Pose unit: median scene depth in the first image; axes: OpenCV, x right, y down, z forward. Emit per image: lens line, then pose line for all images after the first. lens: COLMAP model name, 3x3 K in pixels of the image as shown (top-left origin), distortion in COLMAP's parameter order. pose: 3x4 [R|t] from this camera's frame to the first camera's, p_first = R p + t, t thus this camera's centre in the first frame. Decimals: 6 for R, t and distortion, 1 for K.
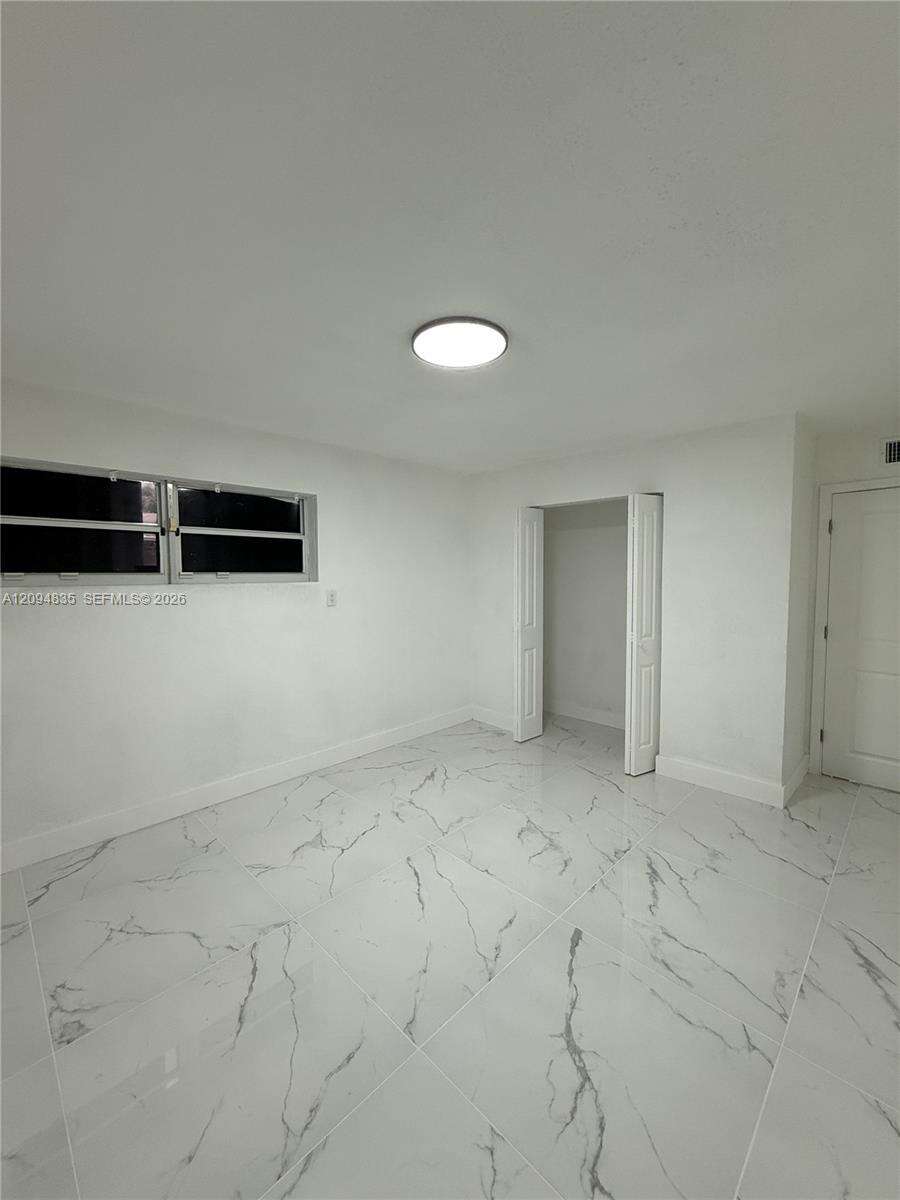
lens RADIAL K [[476.7, 0, 450.7], [0, 476.7, 602.6], [0, 0, 1]] dist [-0.001119, 0.000666]
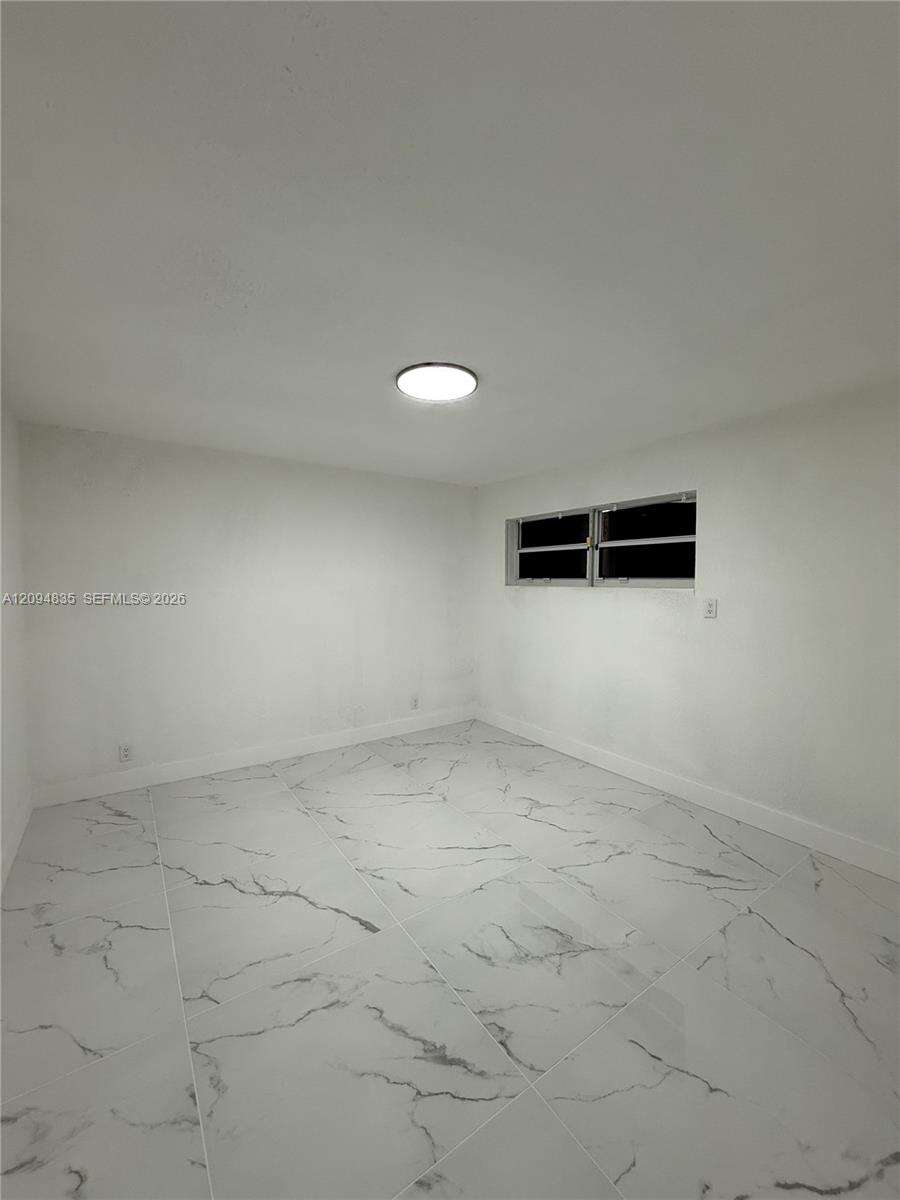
lens RADIAL K [[475.0, 0, 450.0], [0, 475.0, 600.0], [0, 0, 1]] dist [0.023876, 0.000097]
pose [[-0.171540, 0.048402, -0.983987, 0.889955], [-0.056673, 0.996654, 0.058905, -0.064032], [0.983546, 0.065871, -0.168222, 0.935138]]
